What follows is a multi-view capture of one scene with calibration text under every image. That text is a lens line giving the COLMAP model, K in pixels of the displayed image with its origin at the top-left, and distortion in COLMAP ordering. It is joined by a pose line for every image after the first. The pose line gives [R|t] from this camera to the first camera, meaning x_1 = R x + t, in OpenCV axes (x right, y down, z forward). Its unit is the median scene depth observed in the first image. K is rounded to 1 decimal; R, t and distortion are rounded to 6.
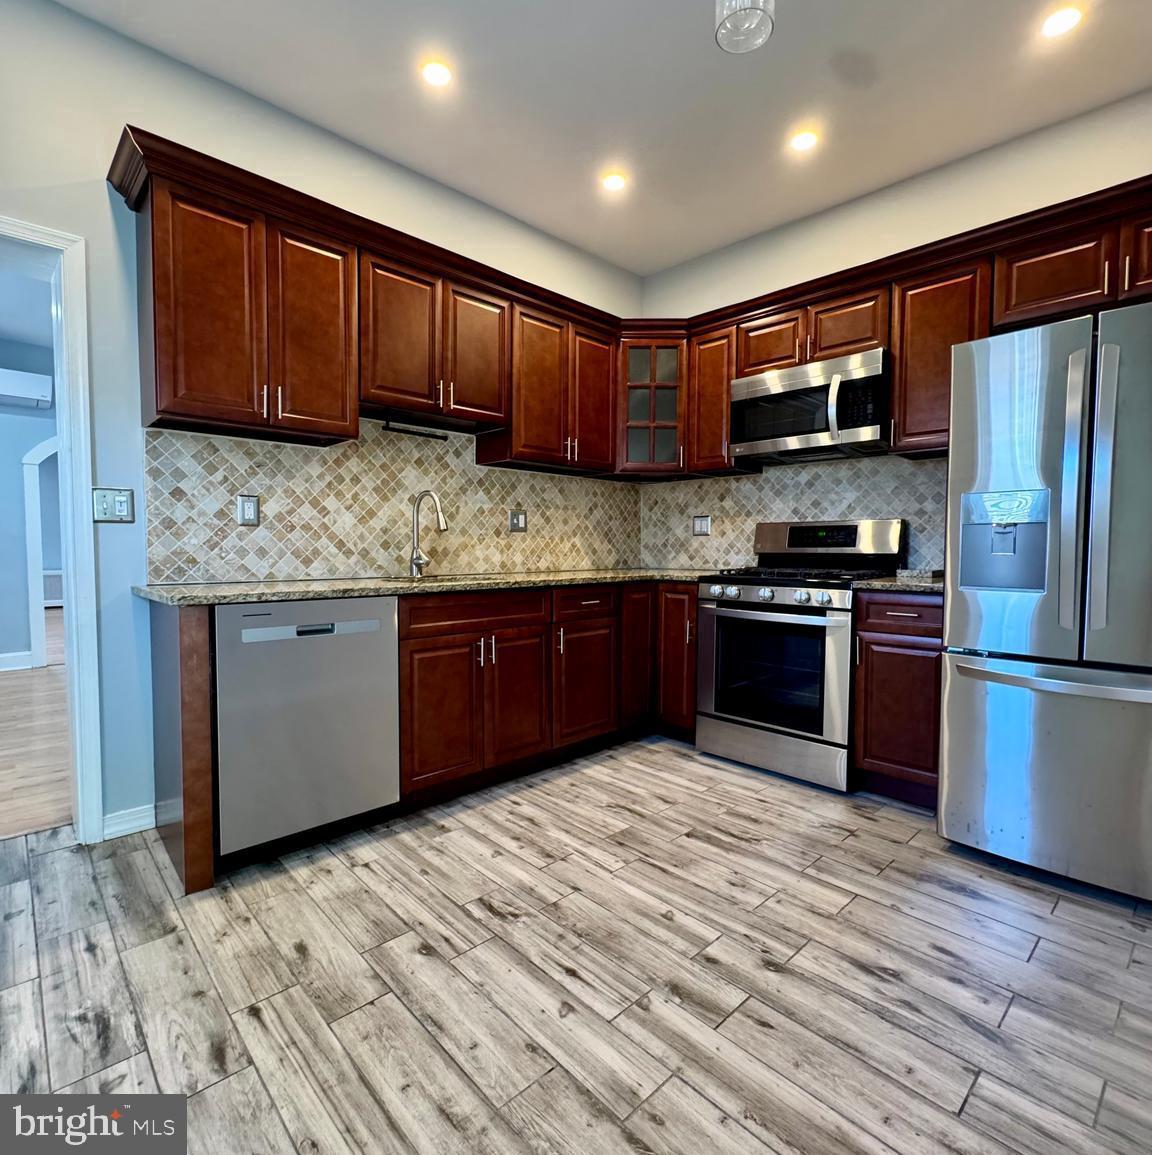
lens RADIAL K [[608.4, 0, 576.8], [0, 608.4, 574.8], [0, 0, 1]] dist [0.000119, 0.001103]
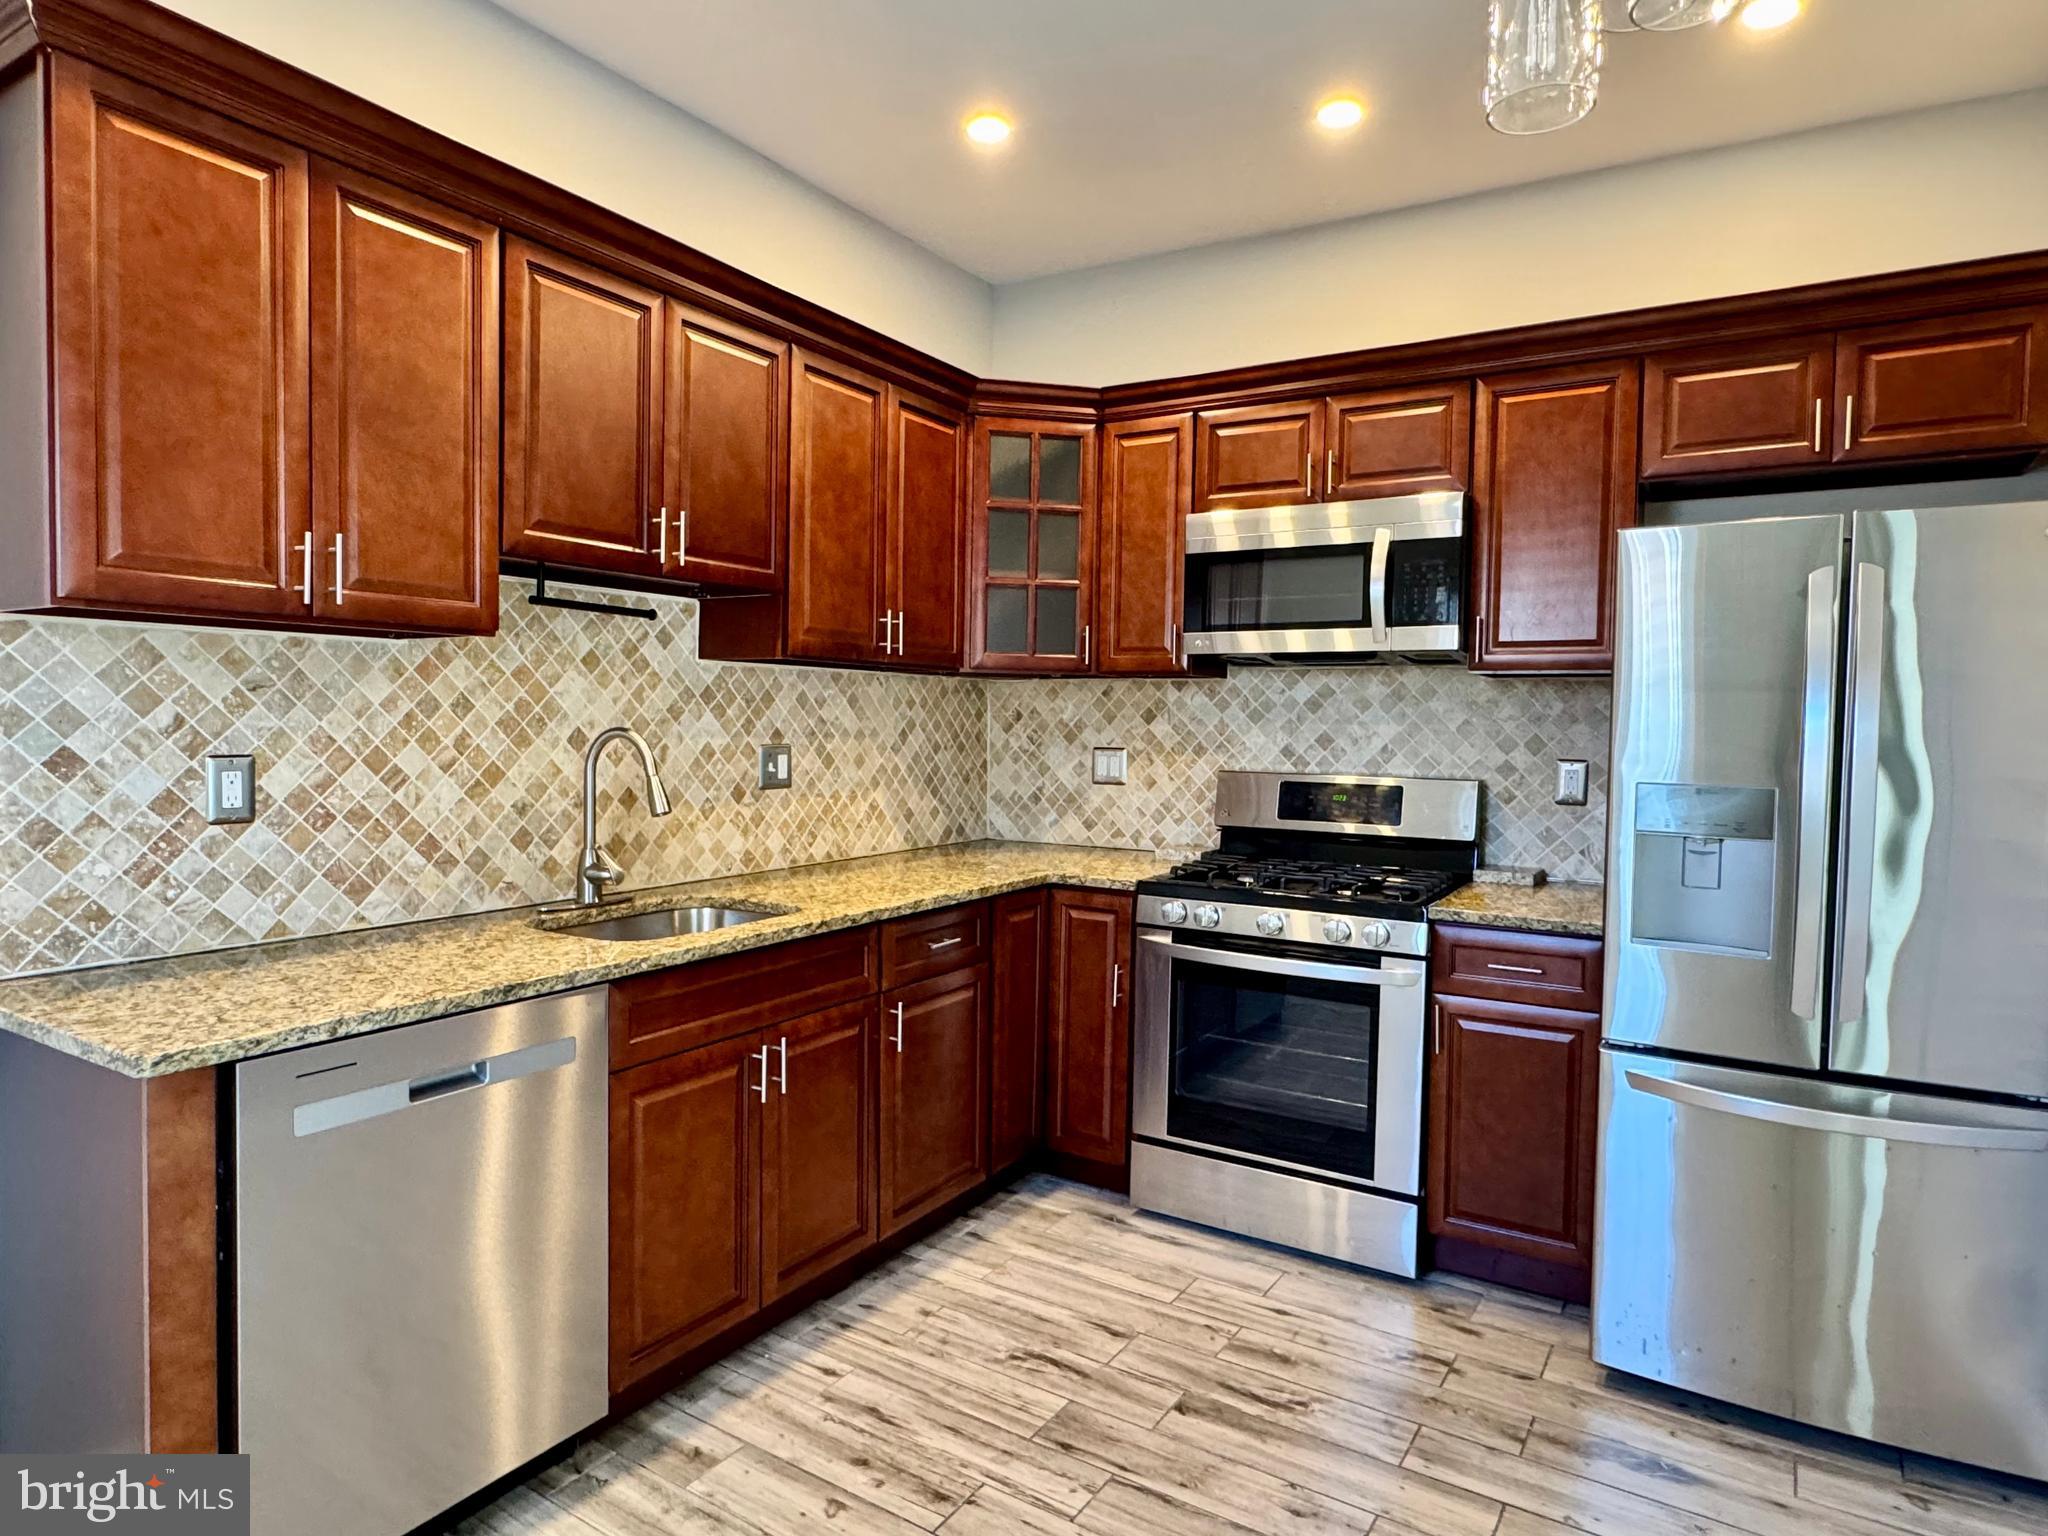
lens RADIAL K [[1166.3, 0, 1020.7], [0, 1166.3, 766.8], [0, 0, 1]] dist [0.000157, 0.002028]
pose [[0.971686, 0.002378, 0.236263, -0.166926], [-0.001099, 0.999984, -0.005543, -0.109585], [-0.236272, 0.005127, 0.971673, 0.031871]]
